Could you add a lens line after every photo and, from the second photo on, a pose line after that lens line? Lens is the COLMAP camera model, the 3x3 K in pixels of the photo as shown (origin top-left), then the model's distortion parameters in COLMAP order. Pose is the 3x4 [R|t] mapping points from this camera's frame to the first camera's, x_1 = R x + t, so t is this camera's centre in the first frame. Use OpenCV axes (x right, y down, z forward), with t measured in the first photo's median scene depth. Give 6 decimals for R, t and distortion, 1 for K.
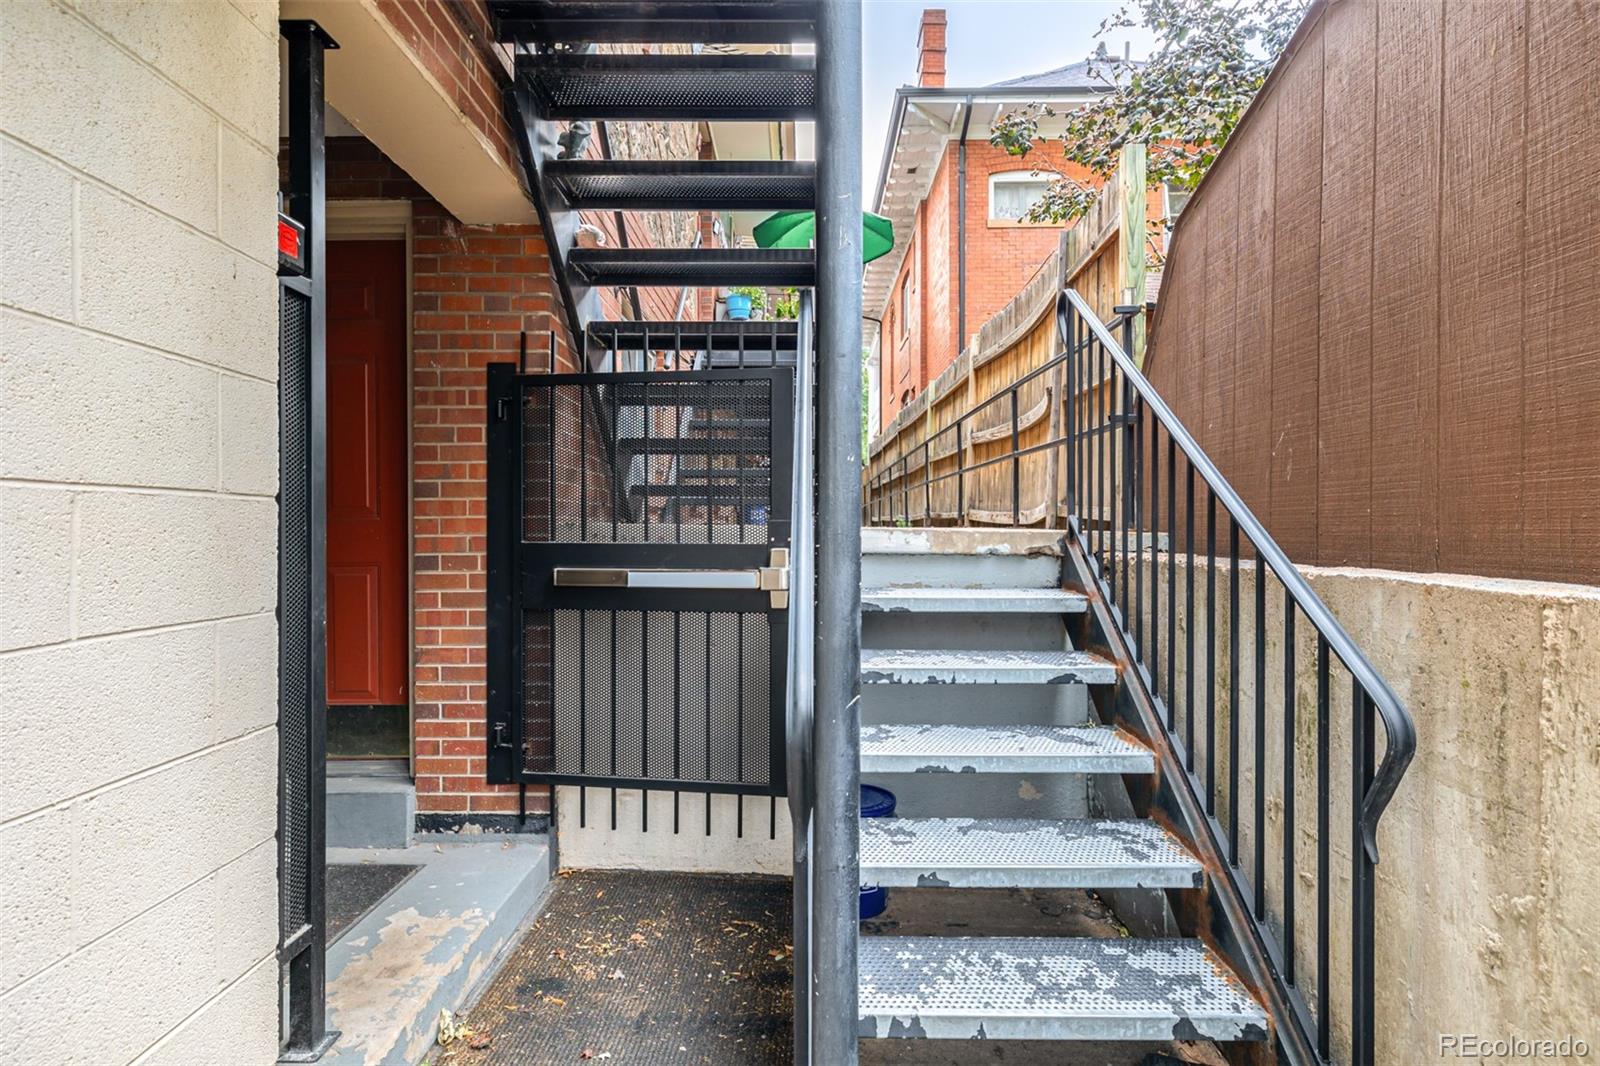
lens RADIAL K [[823.2, 0, 798.4], [0, 823.2, 530.4], [0, 0, 1]] dist [-0.003567, -0.000107]
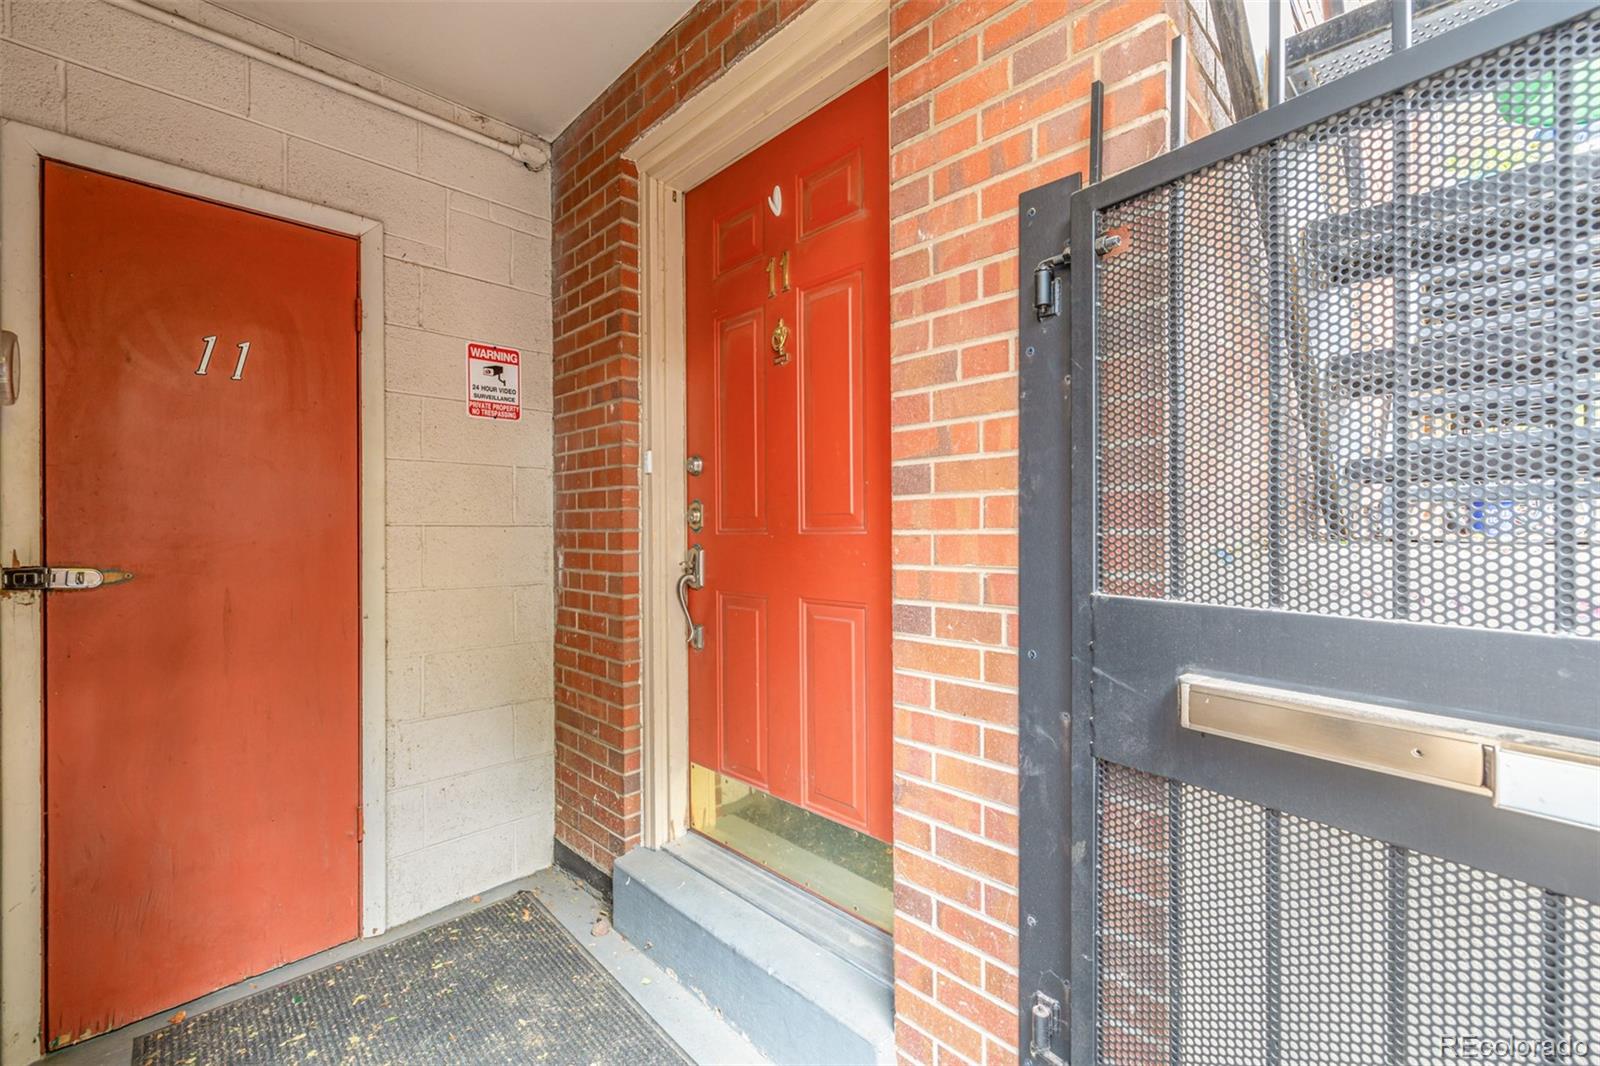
lens RADIAL K [[687.9, 0, 798.2], [0, 687.9, 529.2], [0, 0, 1]] dist [0.001557, 0.000198]
pose [[0.705124, -0.000626, -0.709084, -0.192583], [-0.000237, 0.999999, -0.001119, -0.017352], [0.709084, 0.000957, 0.705123, 0.640484]]
